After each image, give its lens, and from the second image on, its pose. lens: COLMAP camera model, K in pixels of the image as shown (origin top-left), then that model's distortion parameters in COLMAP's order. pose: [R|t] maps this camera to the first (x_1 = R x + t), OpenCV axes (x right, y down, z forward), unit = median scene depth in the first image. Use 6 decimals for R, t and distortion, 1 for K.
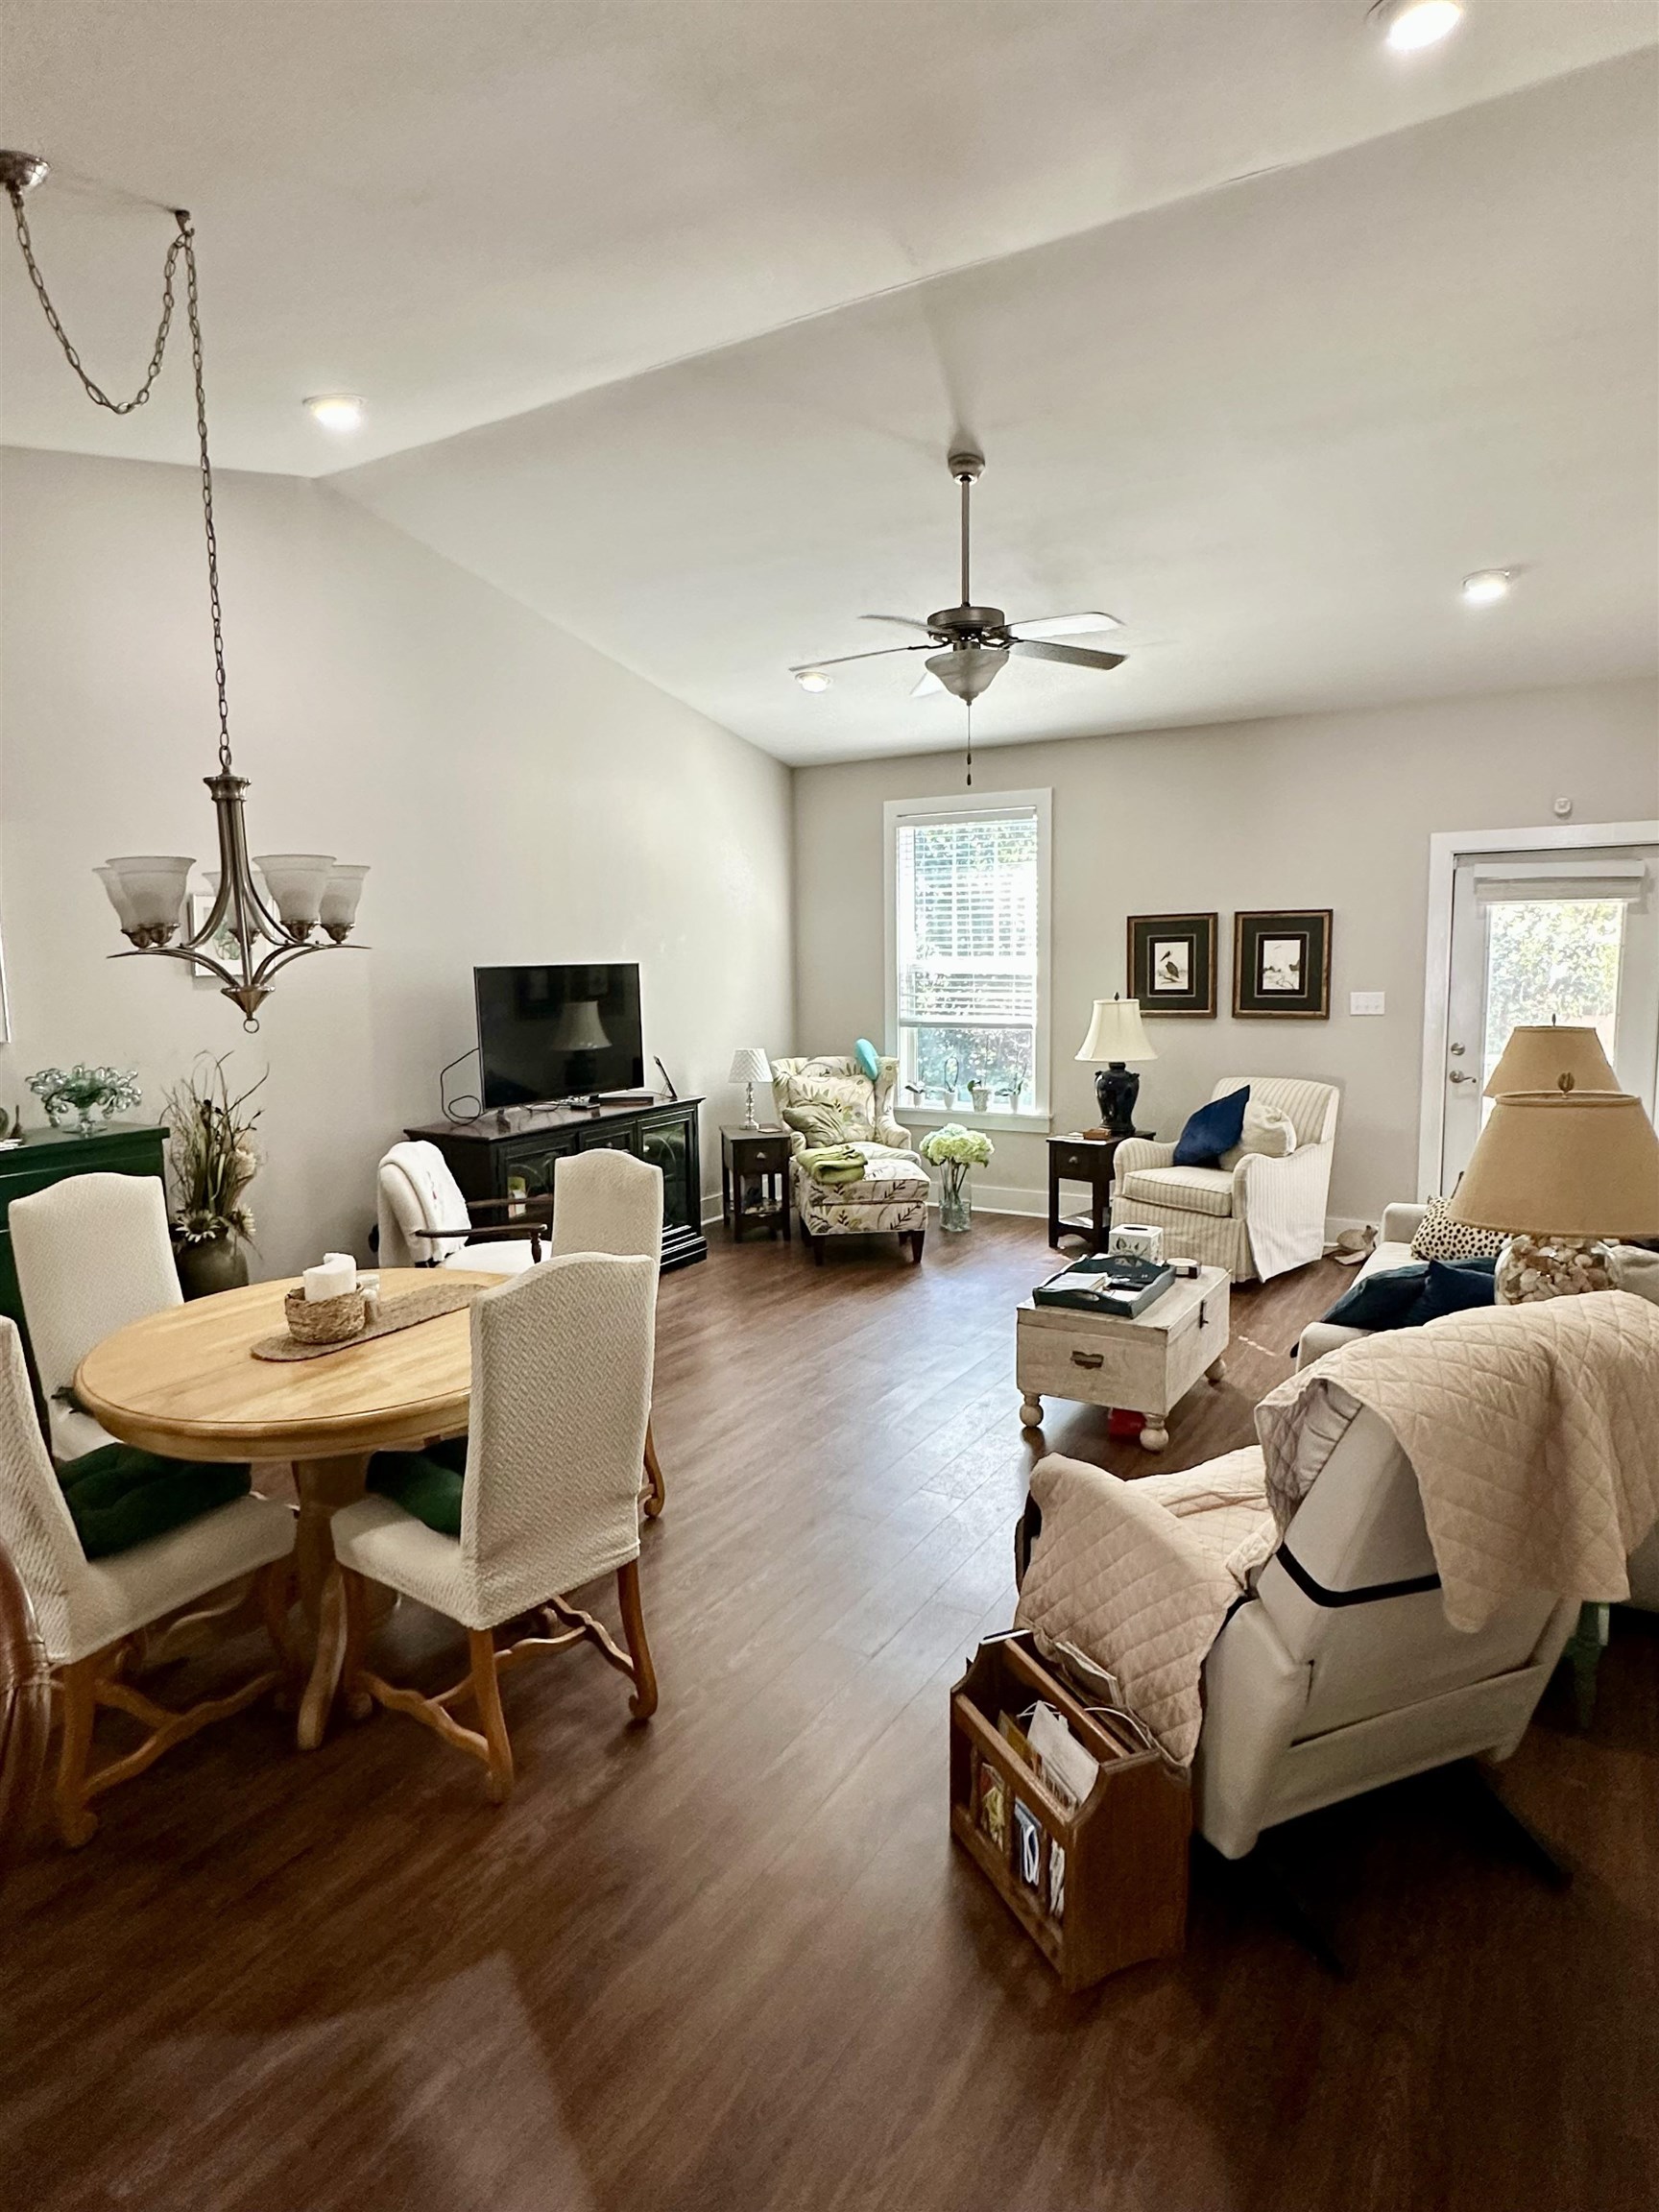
lens RADIAL K [[1221.5, 0, 829.5], [0, 1221.5, 1106.0], [0, 0, 1]] dist [-0.000677, -0.000621]
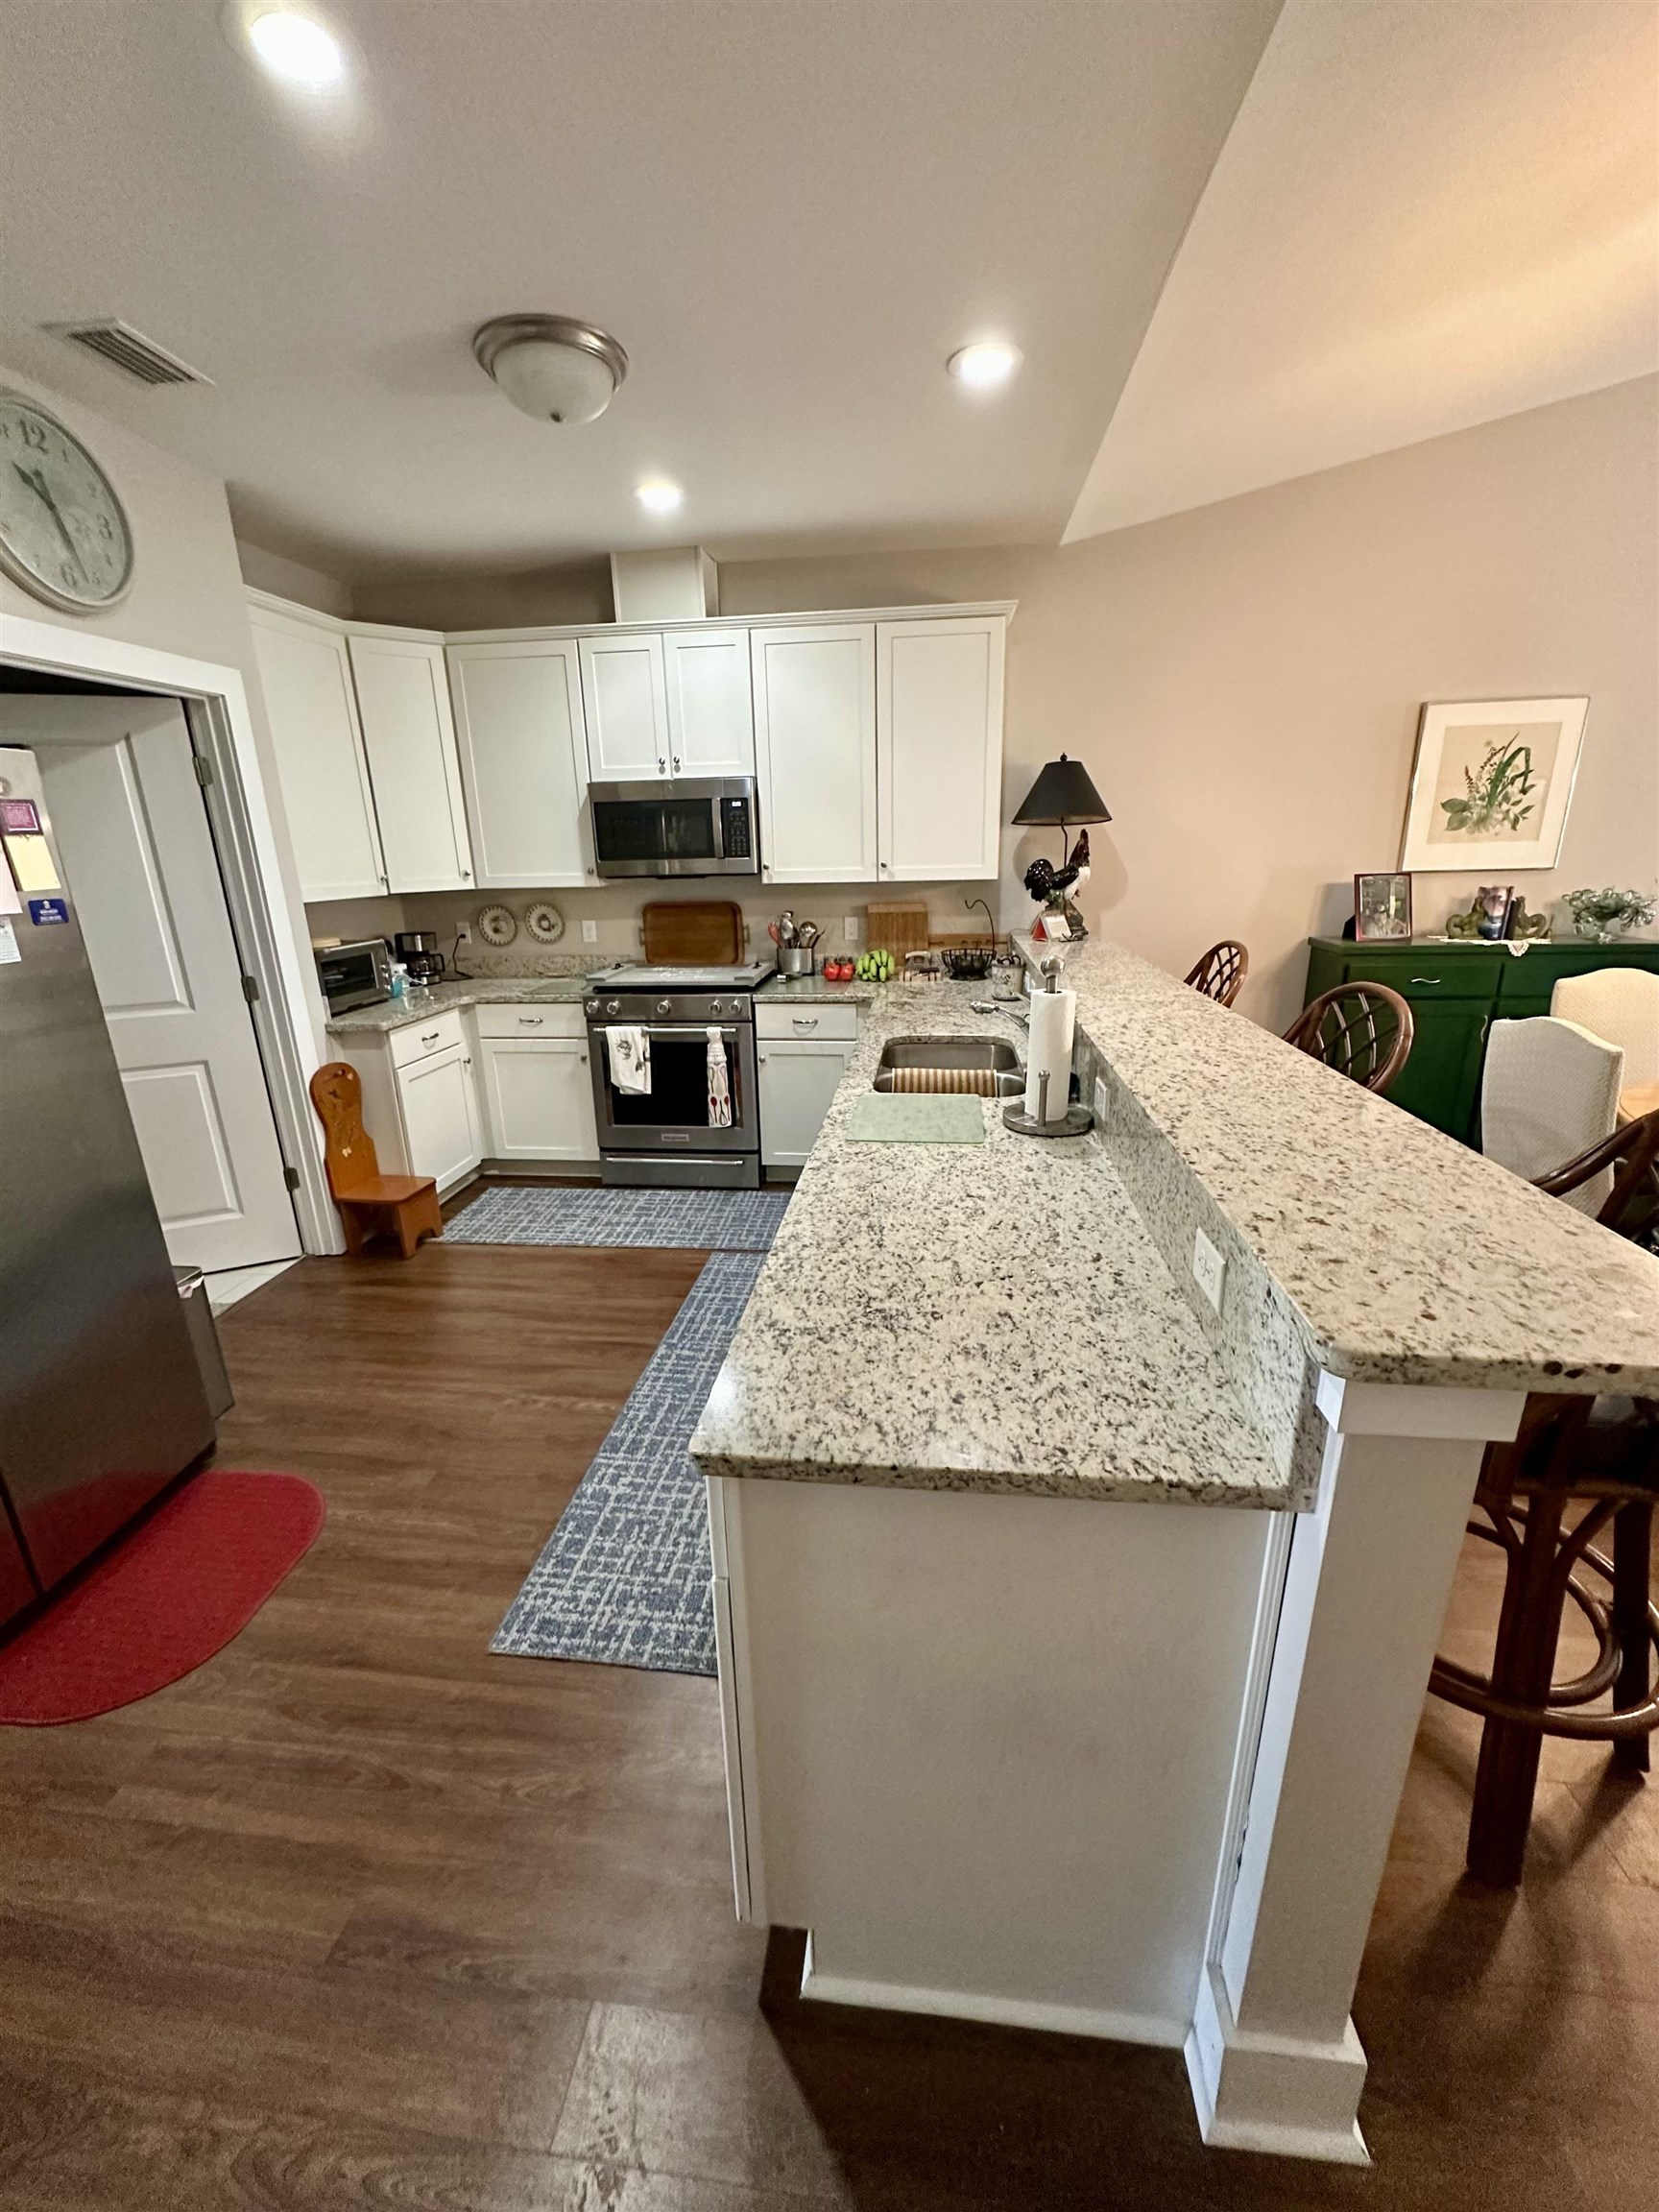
lens RADIAL K [[880.0, 0, 828.4], [0, 880.0, 1108.6], [0, 0, 1]] dist [-0.003018, 0.000123]
pose [[0.410867, 0.270806, -0.870547, -0.048659], [-0.101229, 0.962513, 0.251638, 0.026959], [0.906058, -0.015265, 0.422878, -0.102657]]
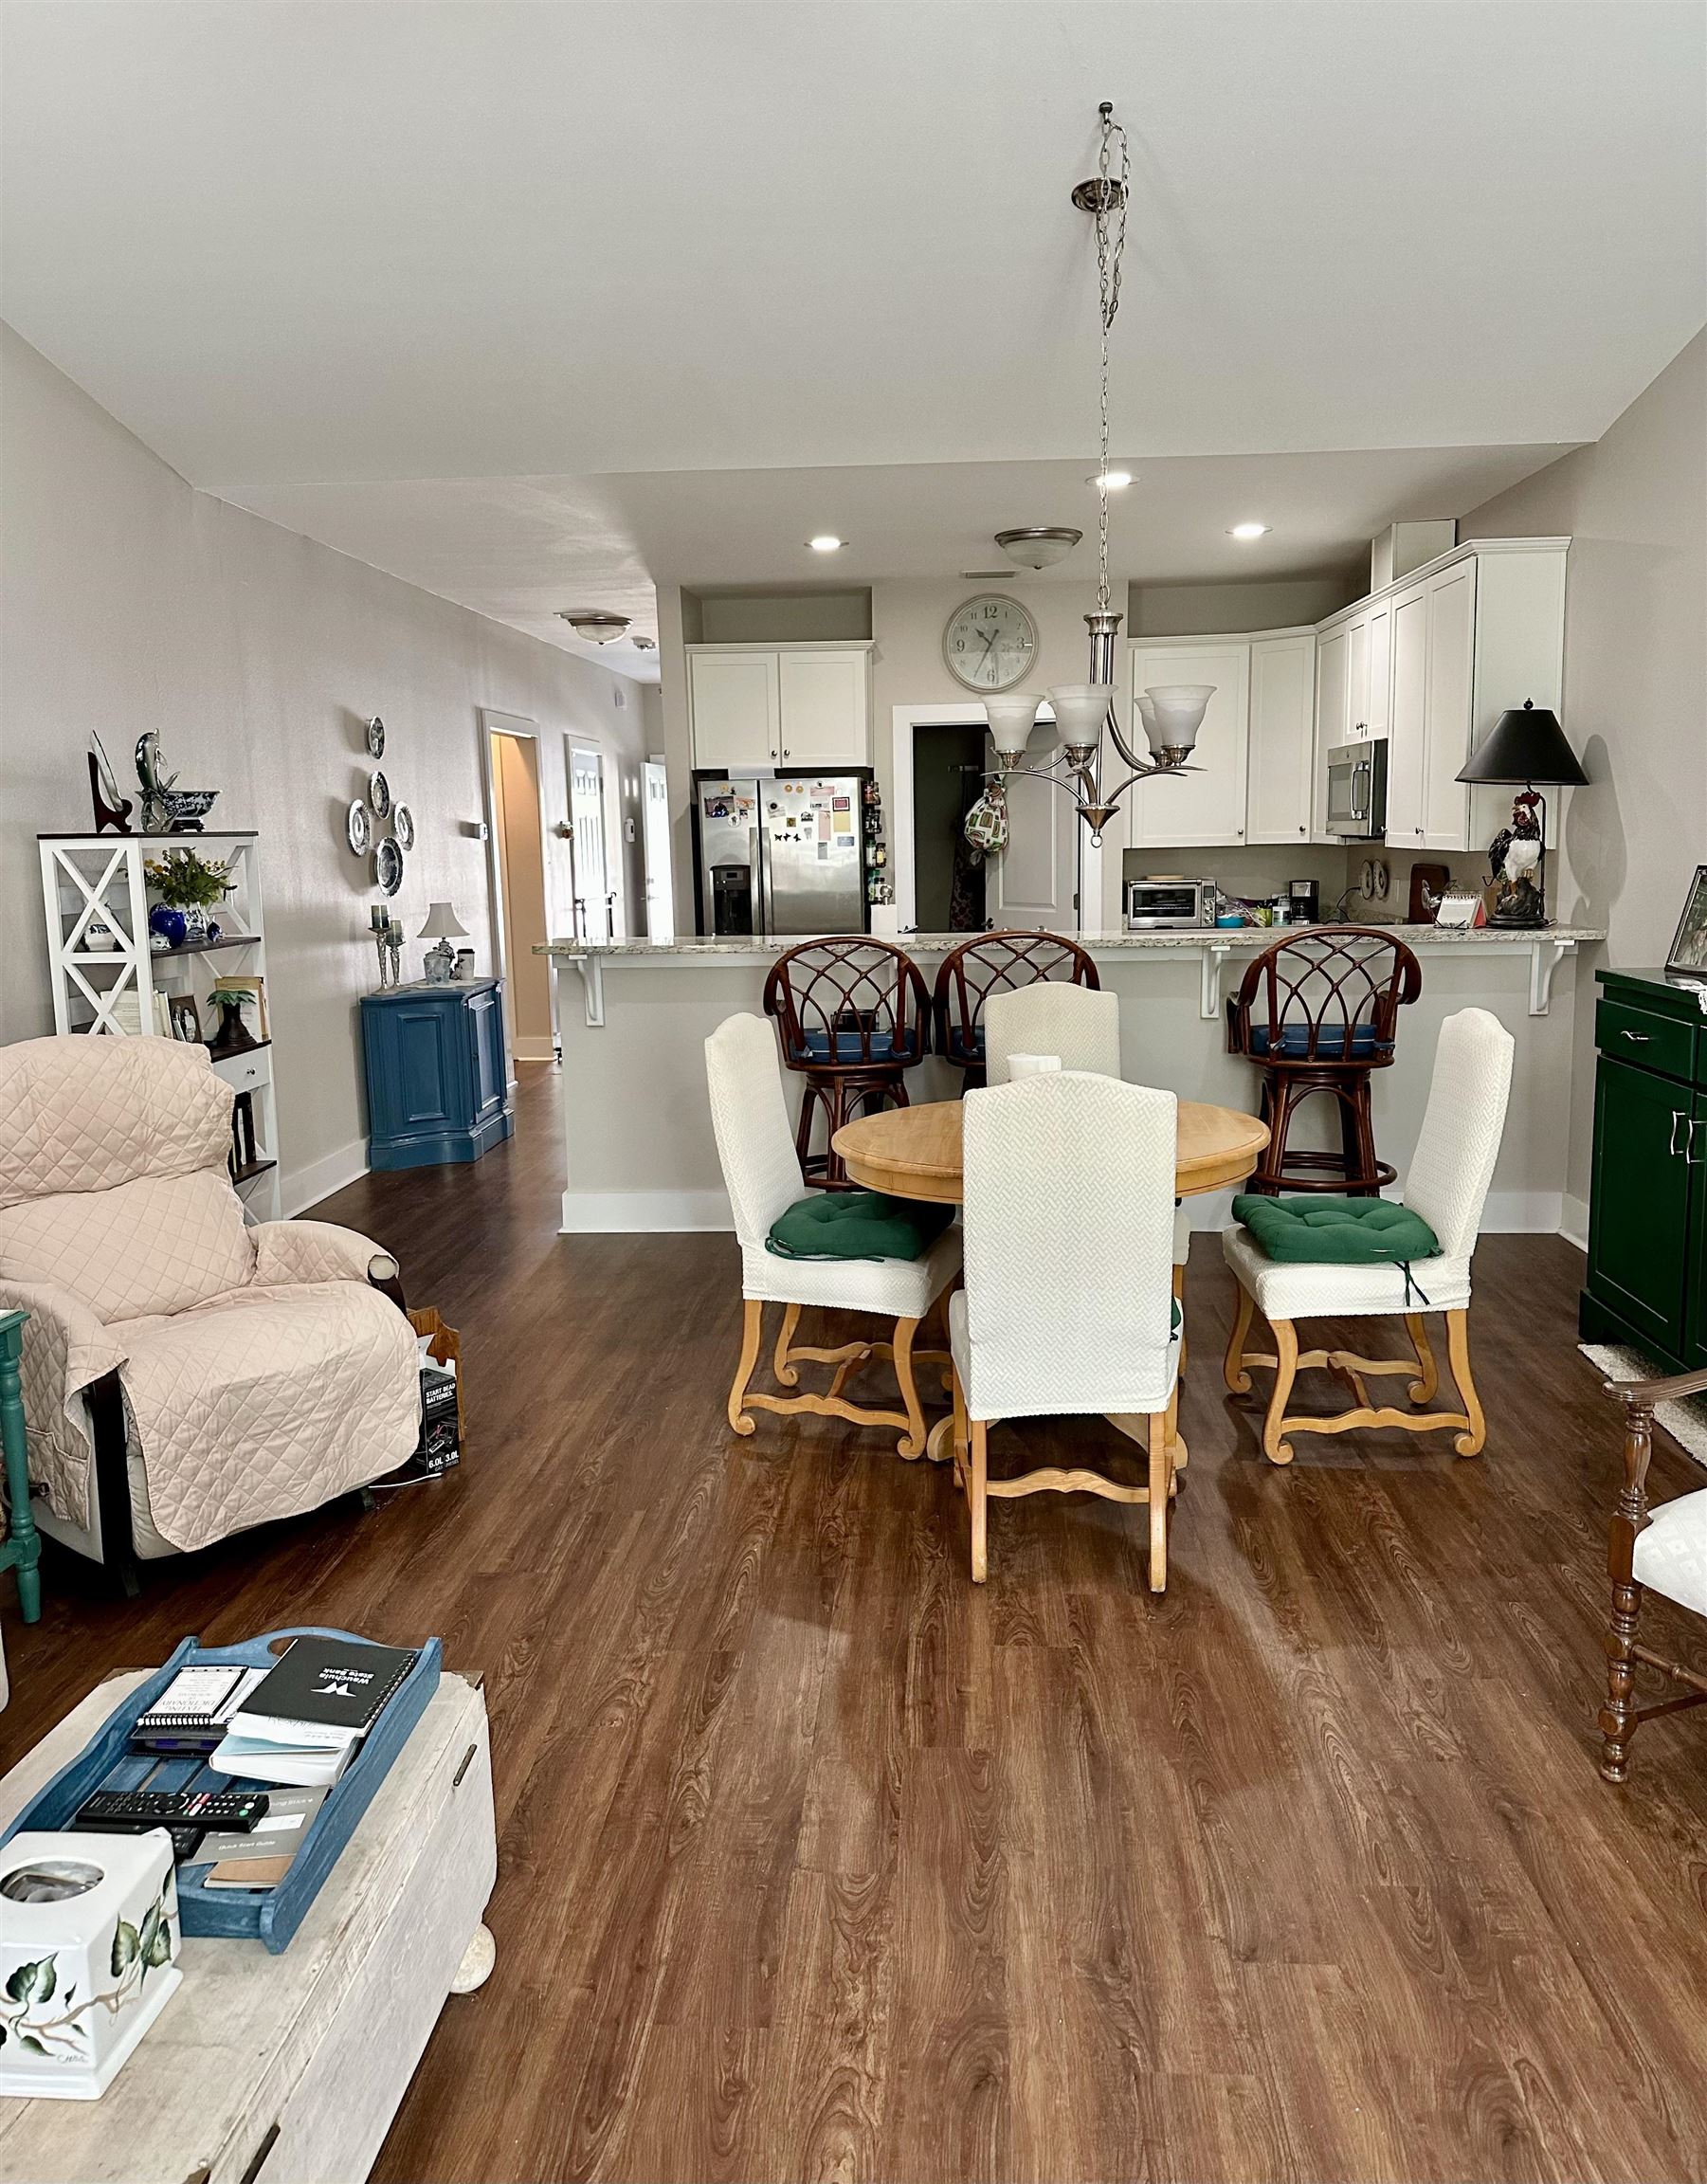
lens RADIAL K [[1580.6, 0, 858.3], [0, 1580.6, 1055.1], [0, 0, 1]] dist [0.133680, -0.215351]
pose [[-0.884198, 0.099699, -0.456349, 0.173914], [-0.026412, 0.964723, 0.261938, -0.109885], [0.466366, 0.243658, -0.850373, 0.959236]]
